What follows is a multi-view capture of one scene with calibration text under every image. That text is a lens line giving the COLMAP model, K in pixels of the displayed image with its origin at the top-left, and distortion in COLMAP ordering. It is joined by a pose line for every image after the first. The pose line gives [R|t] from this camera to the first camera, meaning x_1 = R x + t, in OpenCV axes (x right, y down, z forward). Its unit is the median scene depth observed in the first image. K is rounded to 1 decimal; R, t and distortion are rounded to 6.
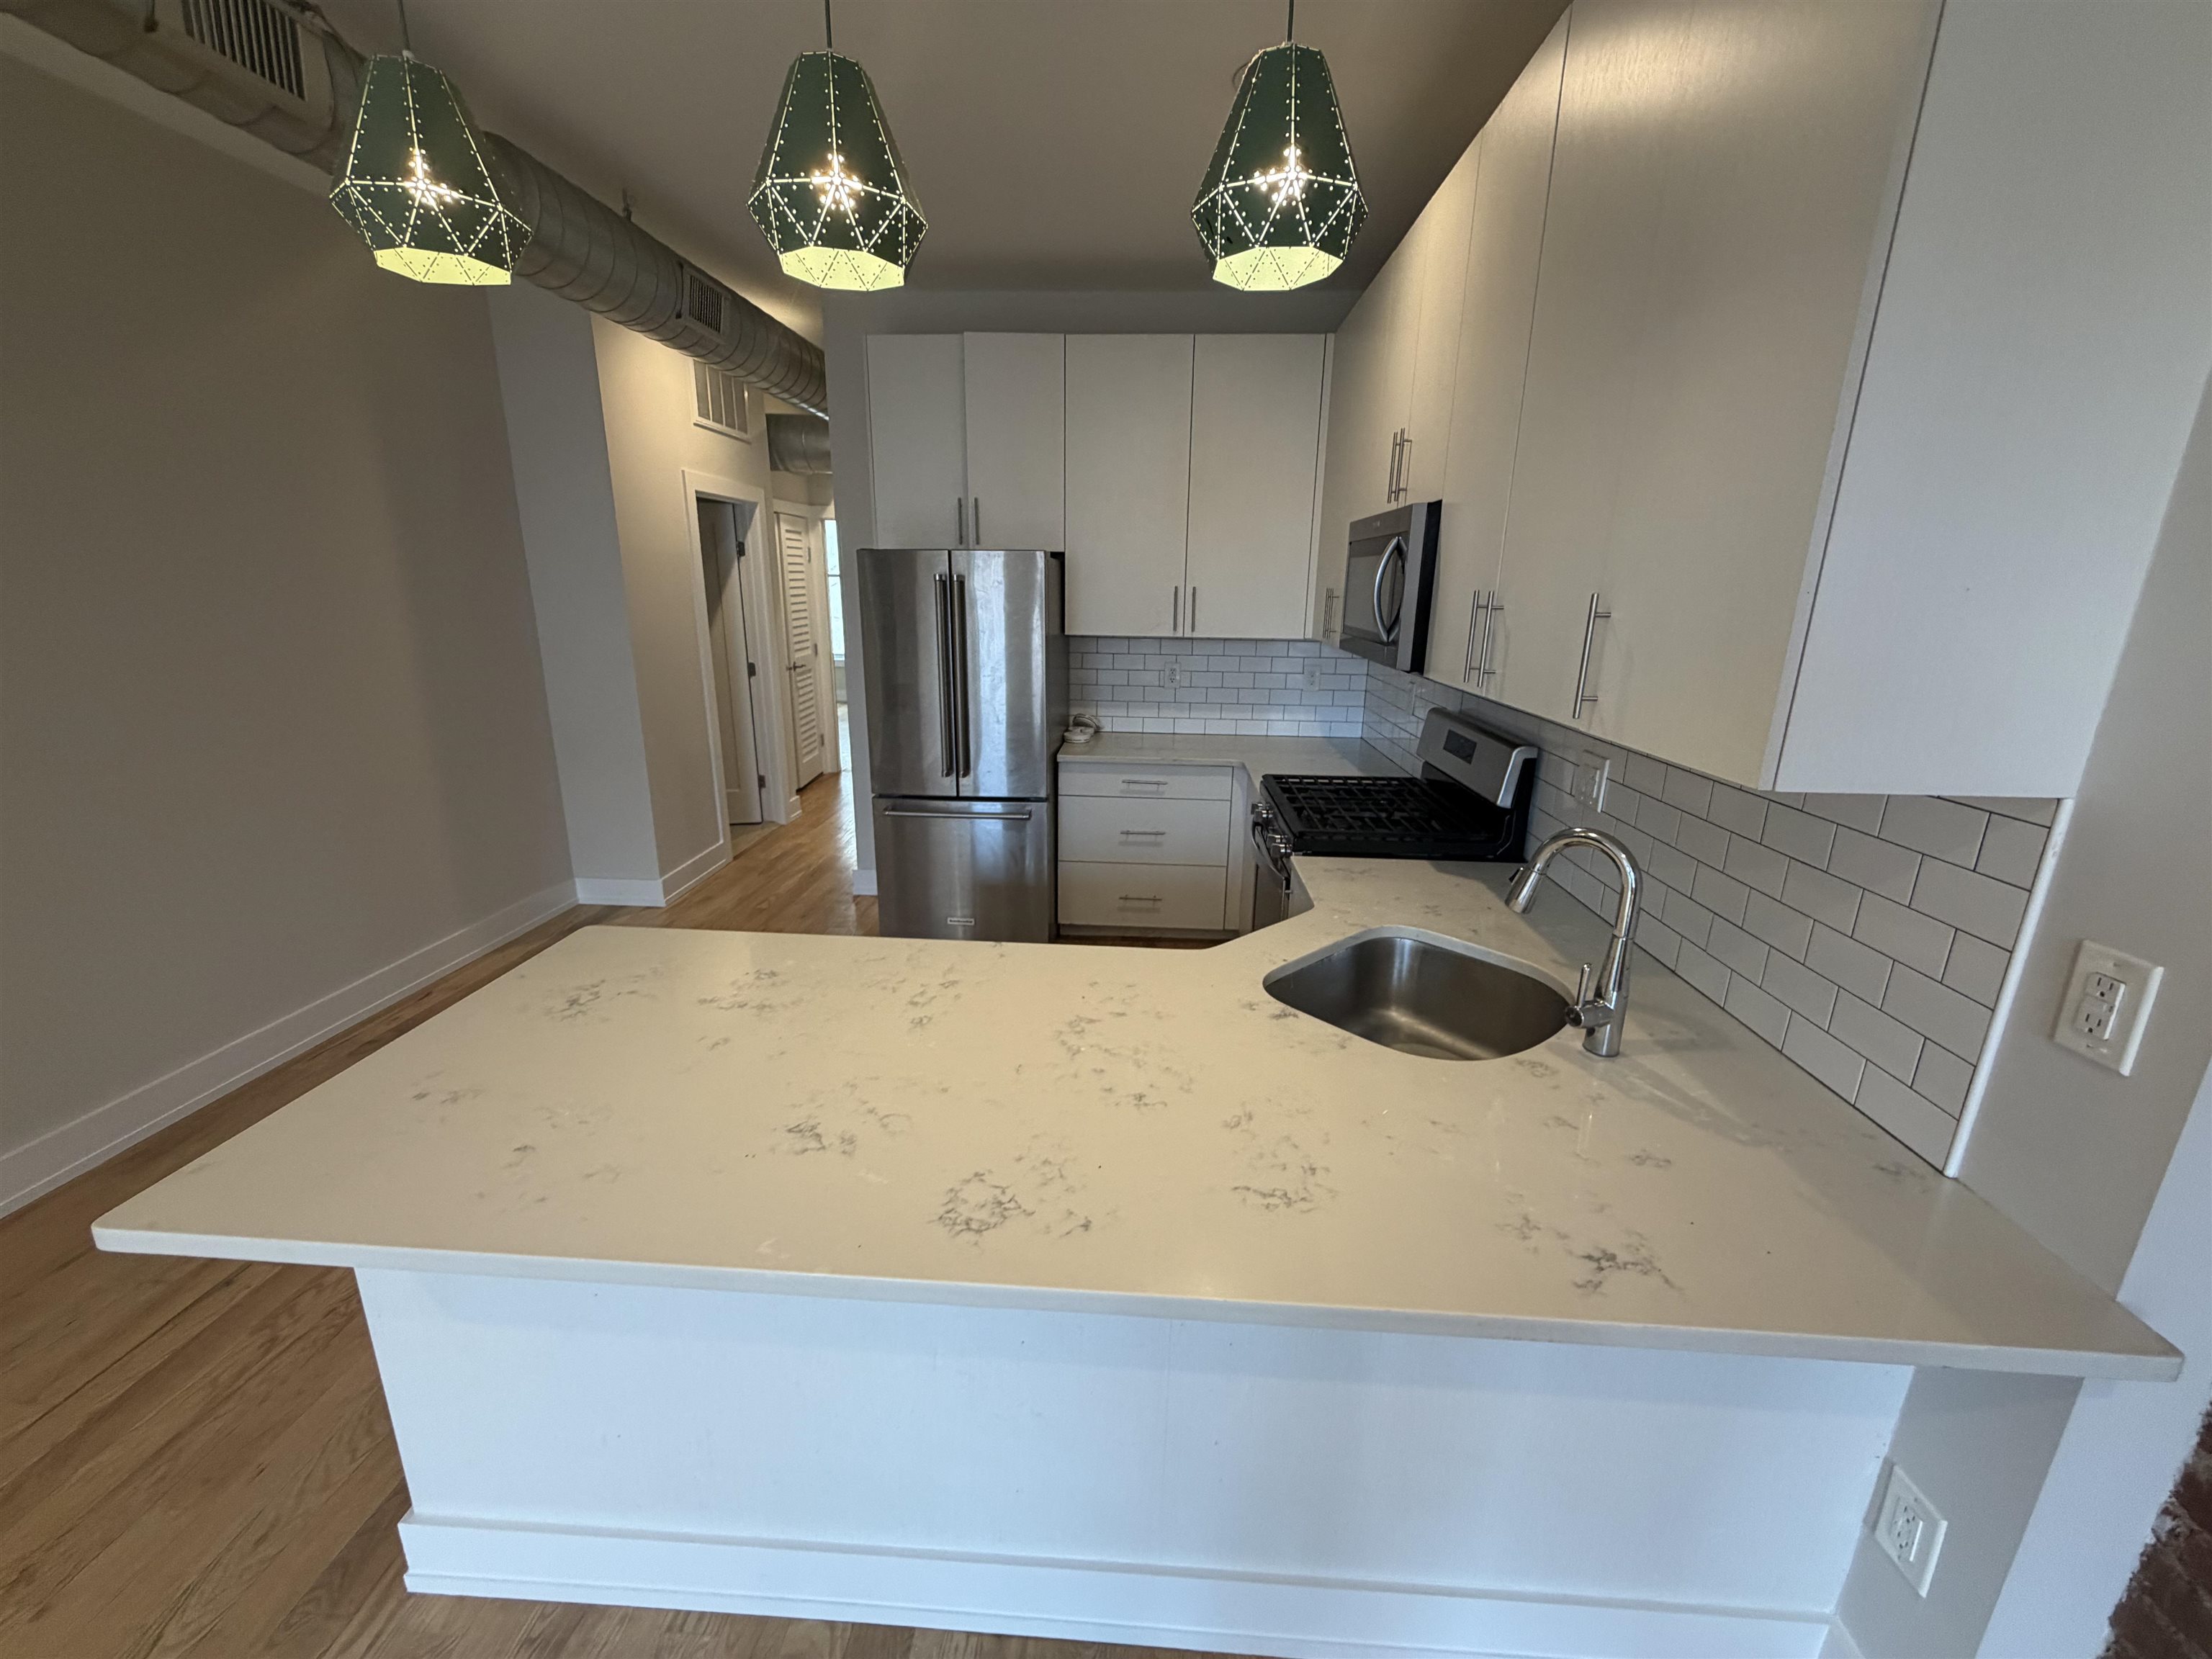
lens RADIAL K [[881.5, 0, 1101.8], [0, 881.5, 832.0], [0, 0, 1]] dist [-0.002771, 0.000761]
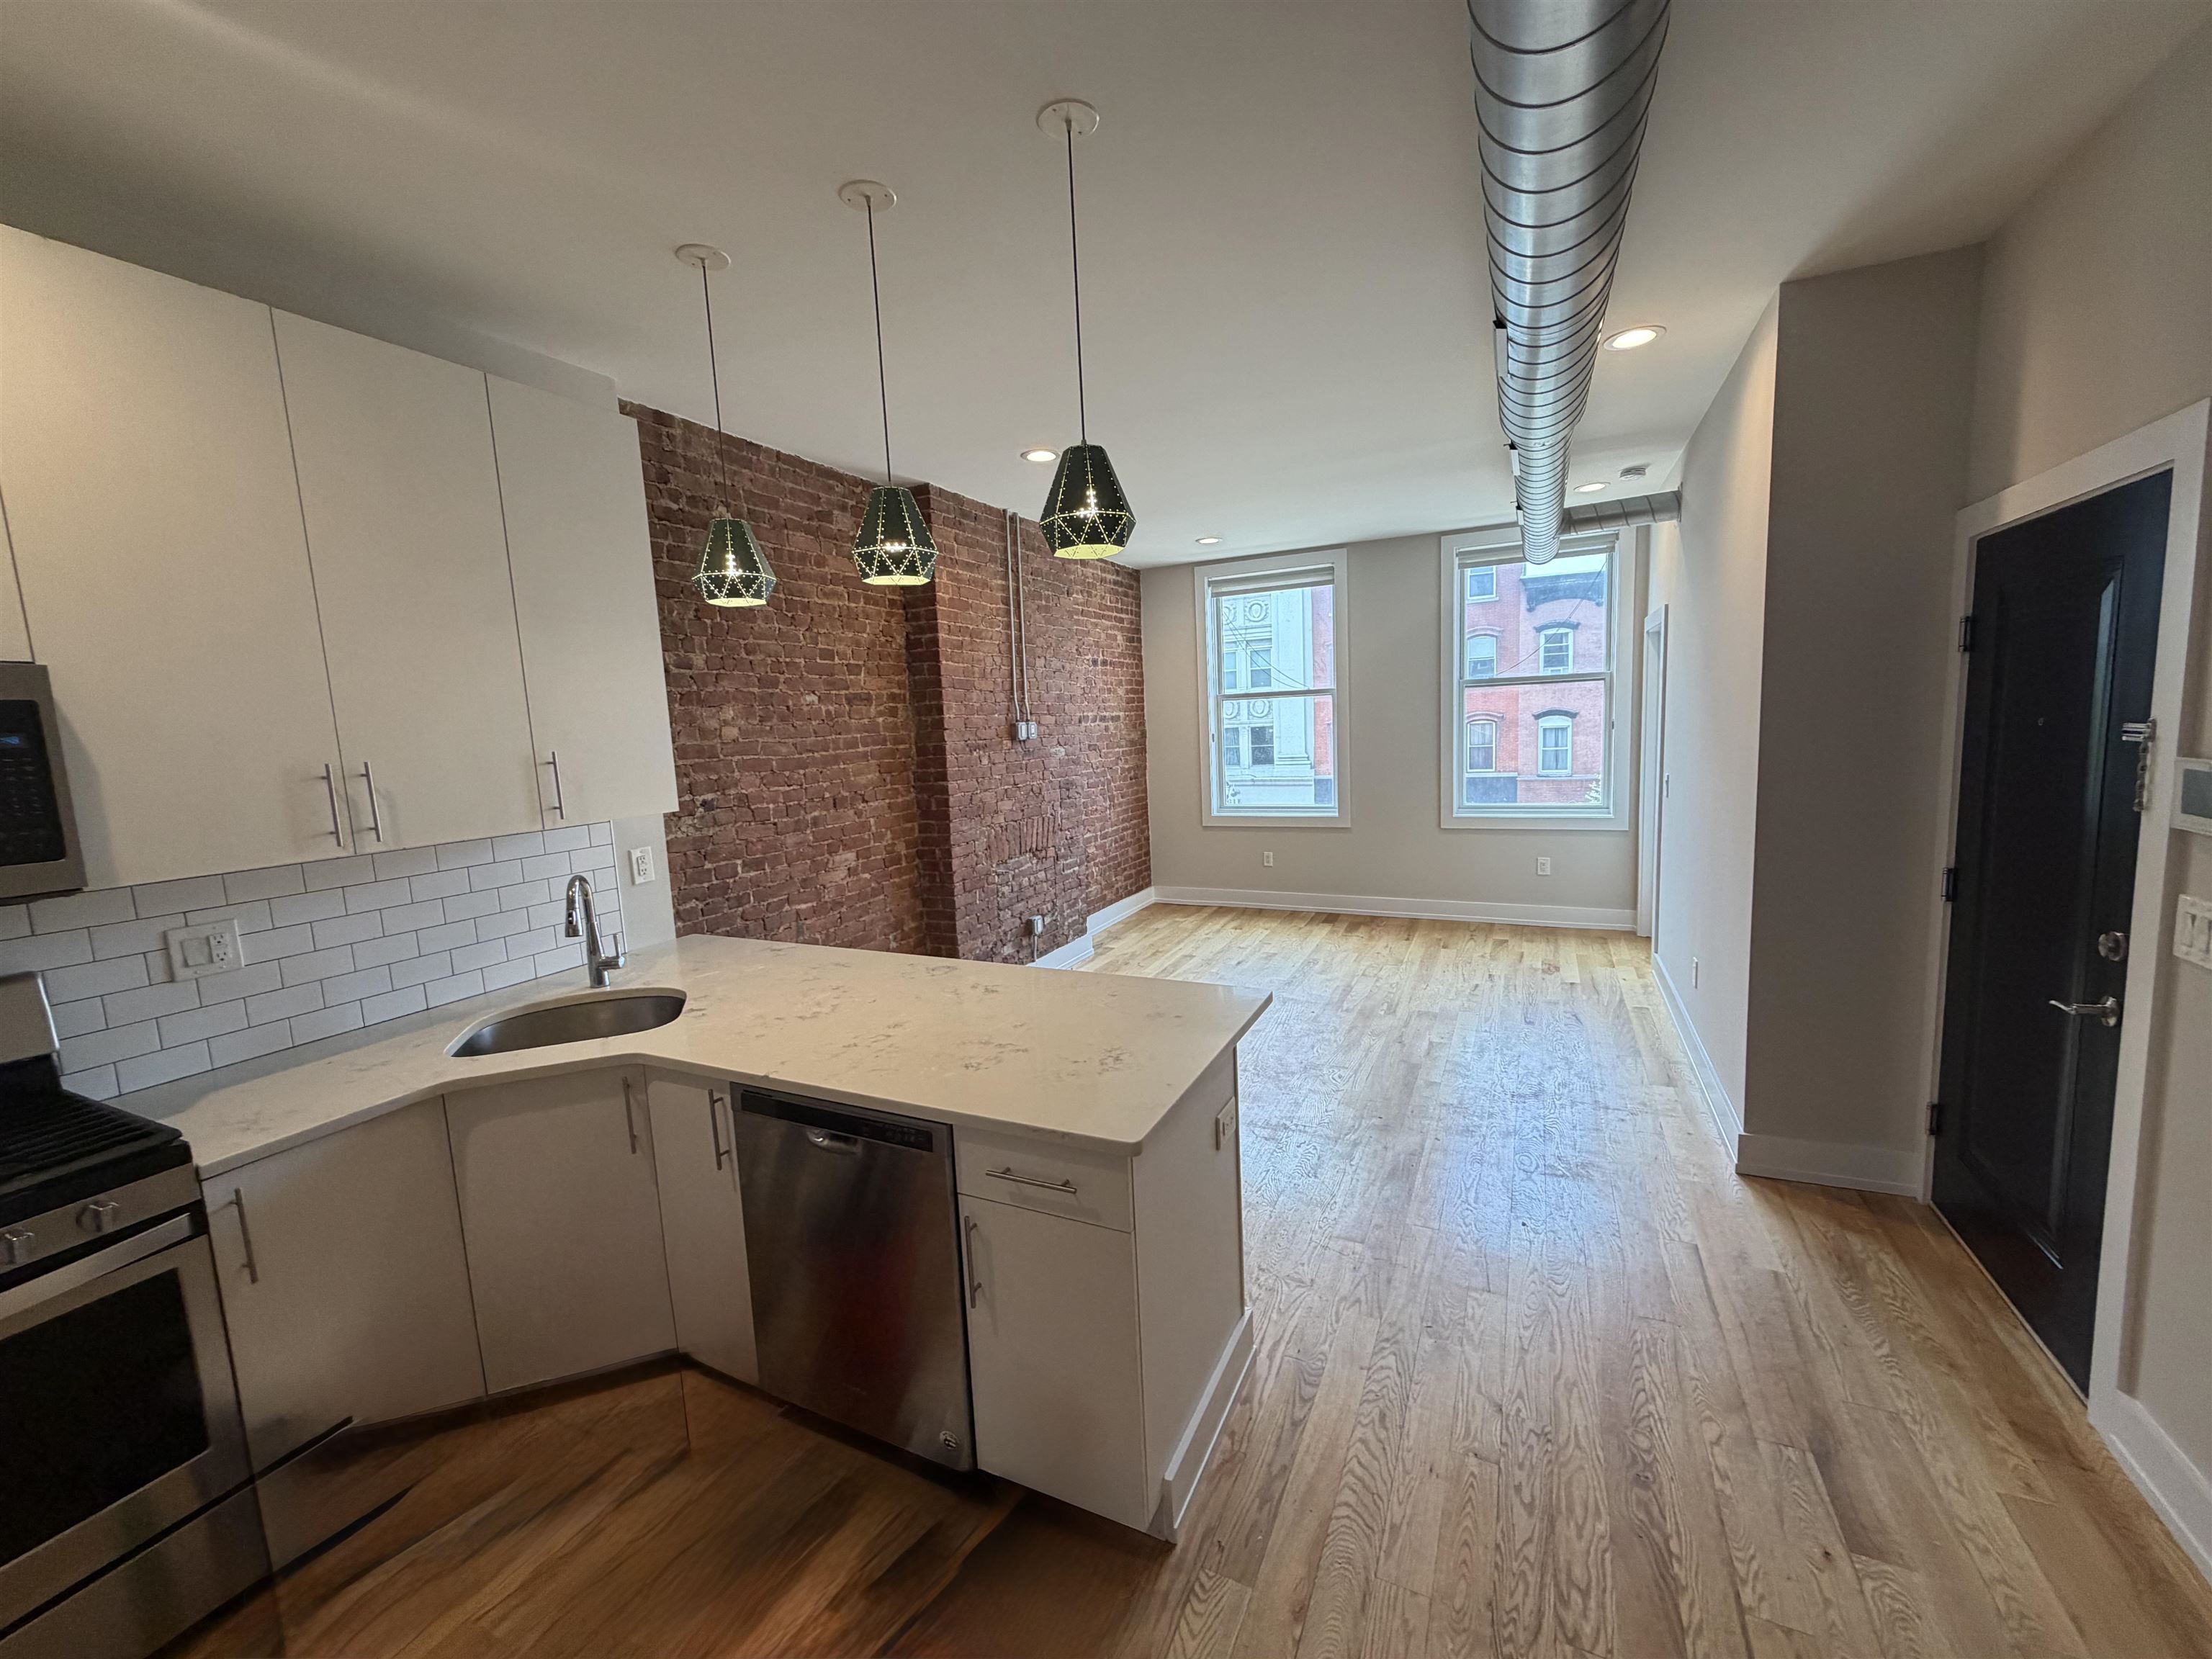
lens RADIAL K [[881.5, 0, 1099.1], [0, 881.5, 828.0], [0, 0, 1]] dist [-0.002771, 0.000761]
pose [[-0.923434, -0.022611, 0.383091, -1.016074], [0.132383, 0.918217, 0.373300, -0.561463], [-0.360201, 0.395432, -0.844919, 1.876801]]
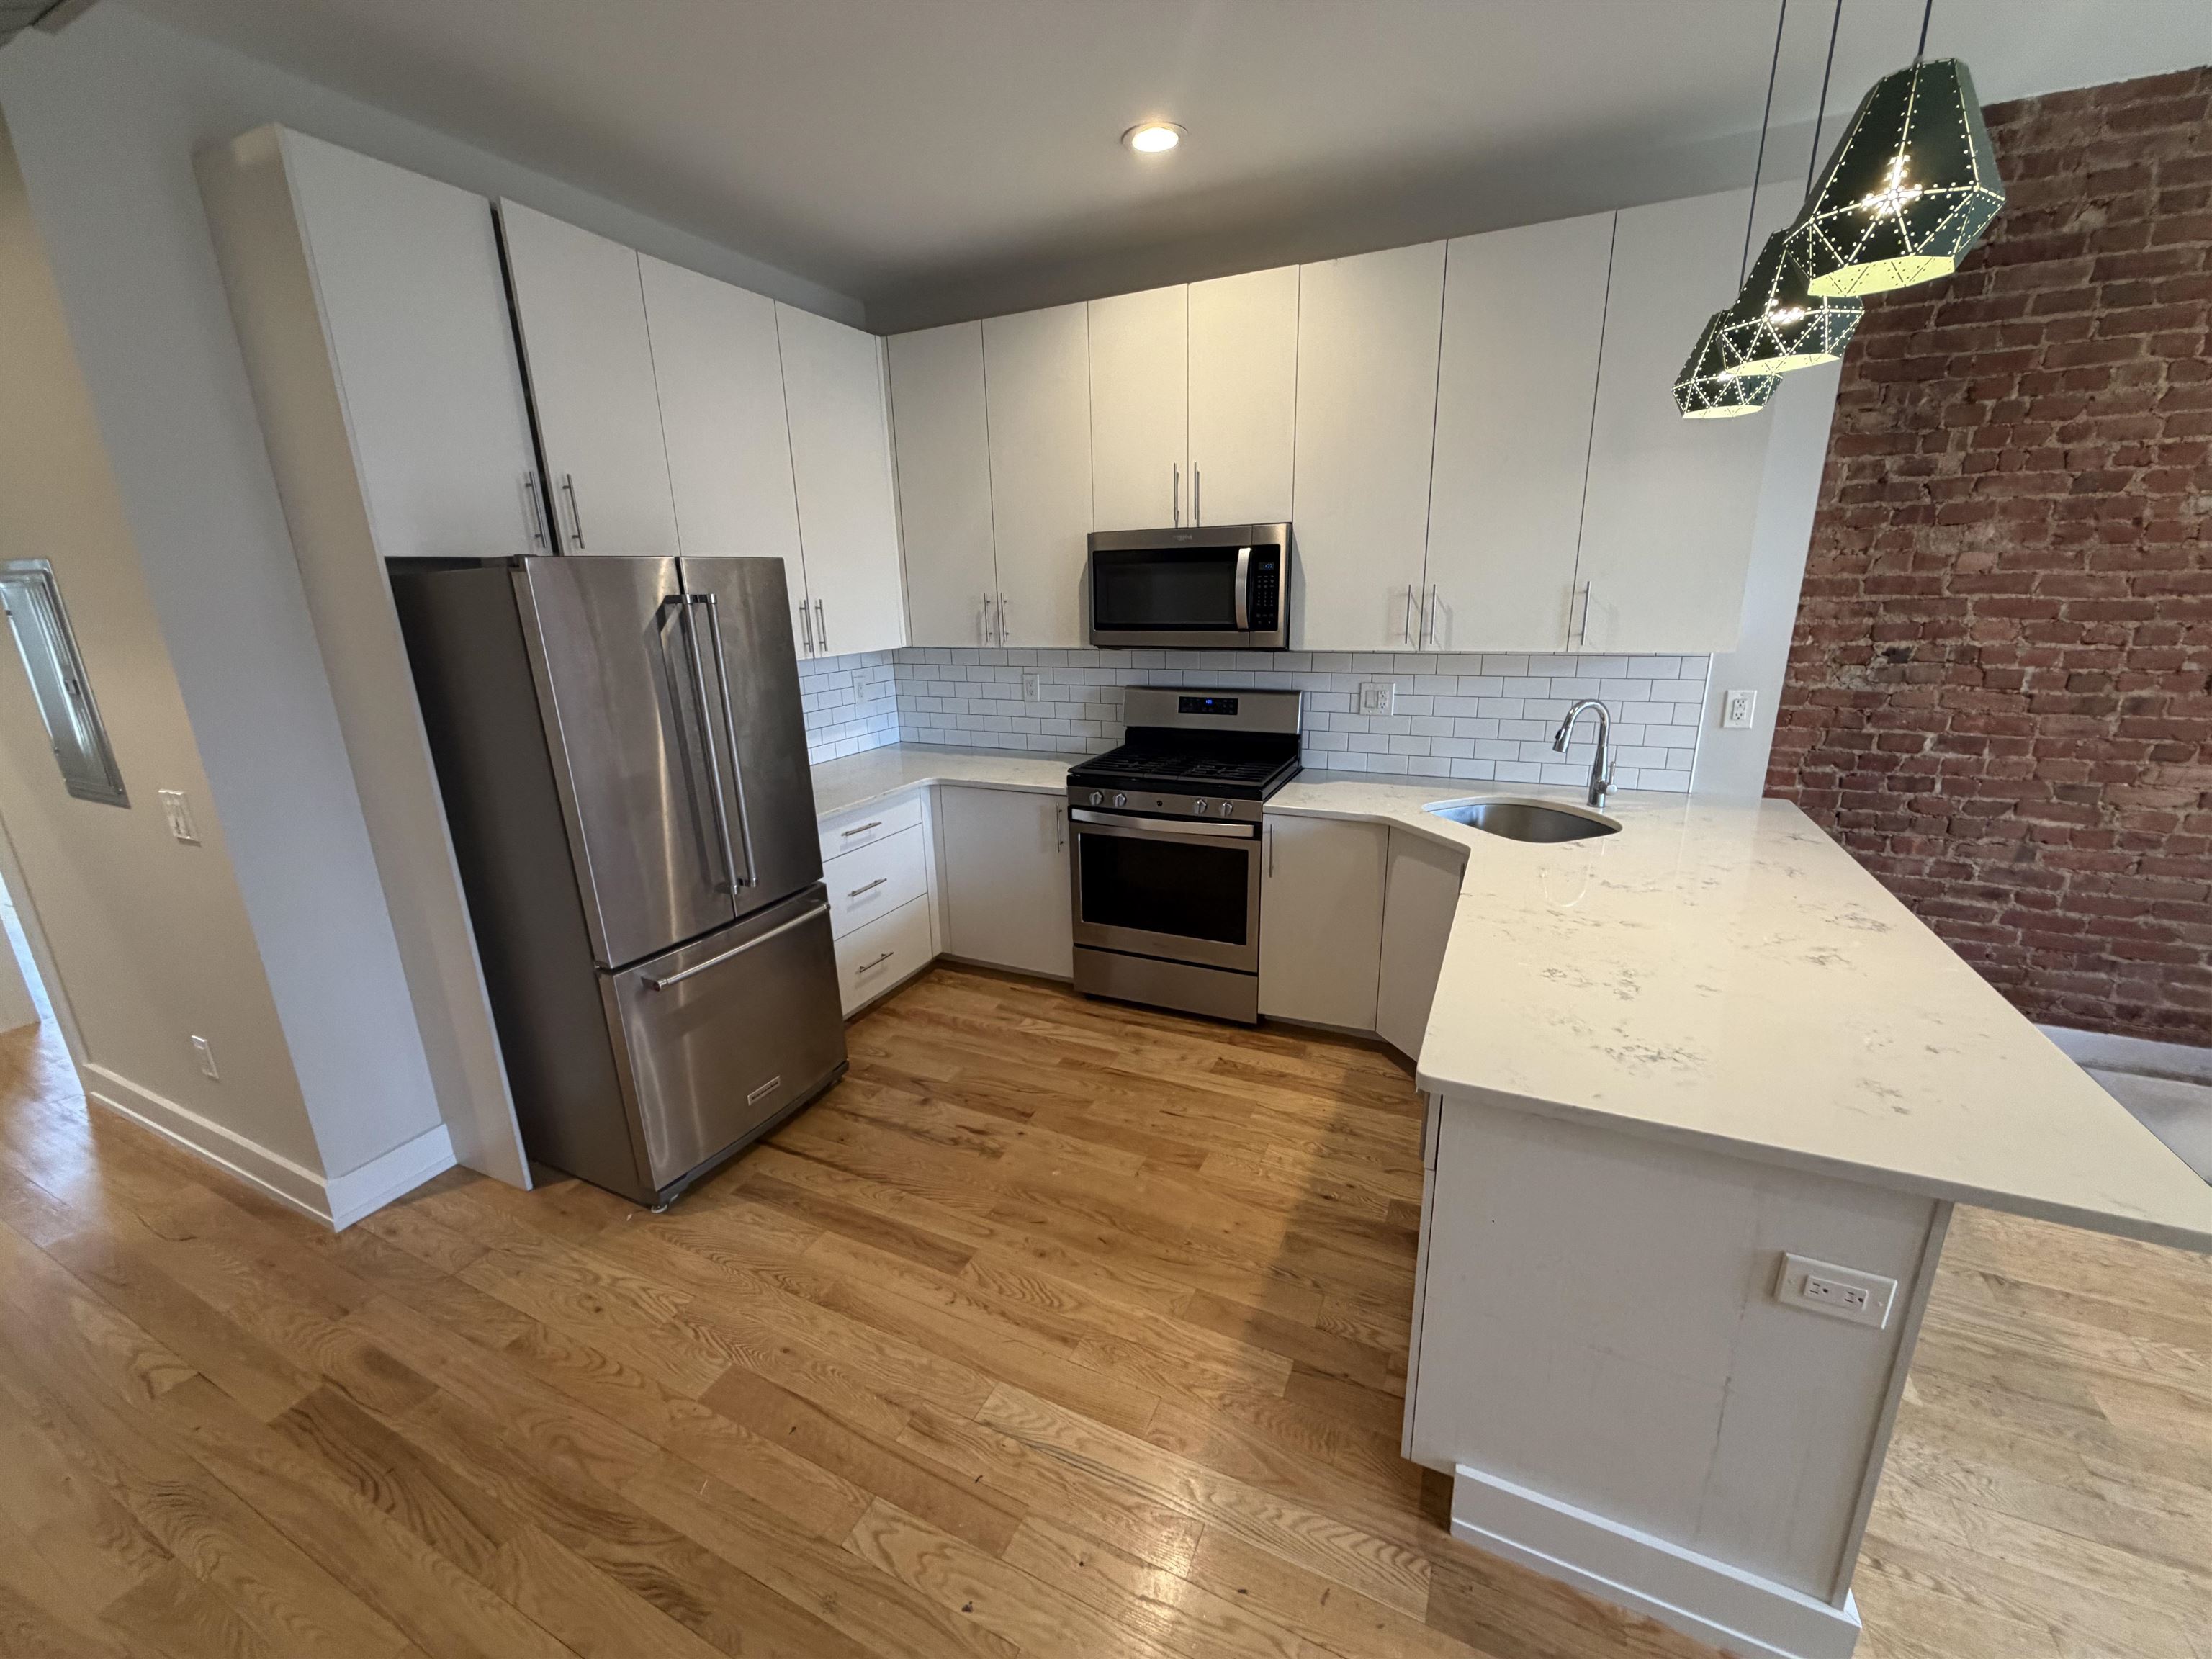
lens RADIAL K [[881.5, 0, 1104.2], [0, 881.5, 824.0], [0, 0, 1]] dist [-0.002771, 0.000761]
pose [[0.374368, -0.270742, 0.886875, -1.508961], [0.281463, 0.944480, 0.169516, -0.340363], [-0.883531, 0.186162, 0.429787, 1.033211]]
